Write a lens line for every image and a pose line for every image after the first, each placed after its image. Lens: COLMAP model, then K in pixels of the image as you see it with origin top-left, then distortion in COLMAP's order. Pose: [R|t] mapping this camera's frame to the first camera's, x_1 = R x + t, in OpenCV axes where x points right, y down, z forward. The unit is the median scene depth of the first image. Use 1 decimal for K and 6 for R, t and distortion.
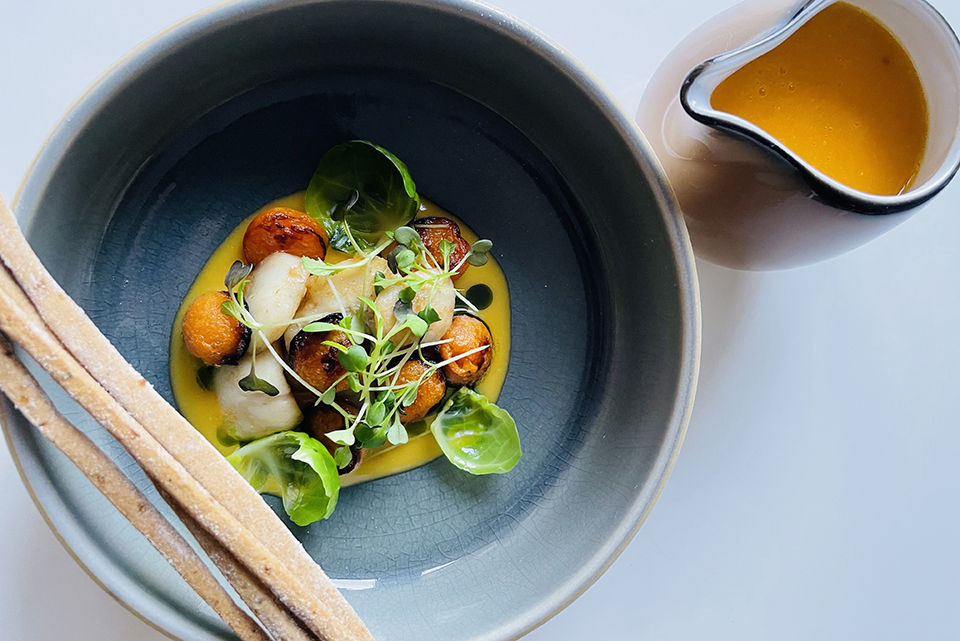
lens RADIAL K [[666.5, 0, 480.0], [0, 666.5, 320.5], [0, 0, 1]] dist [-0.064276, -0.002061]
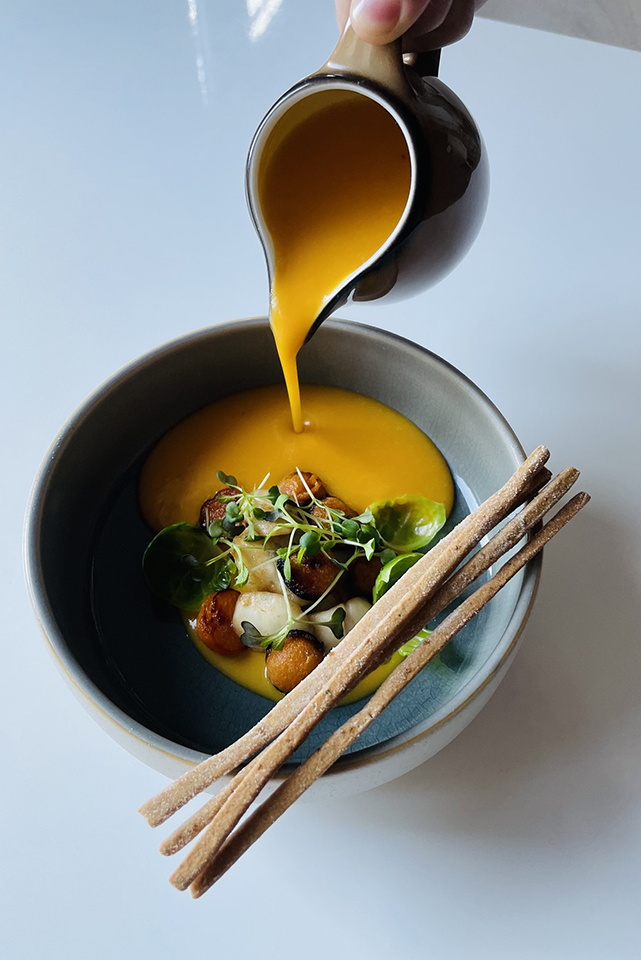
lens RADIAL K [[666.5, 0, 320.5], [0, 666.5, 480.0], [0, 0, 1]] dist [-0.064276, -0.002061]
pose [[-0.079177, -0.957759, 0.276459, -0.428964], [0.996640, -0.070214, 0.042184, 0.031080], [-0.020991, 0.278870, 0.960099, -0.304280]]
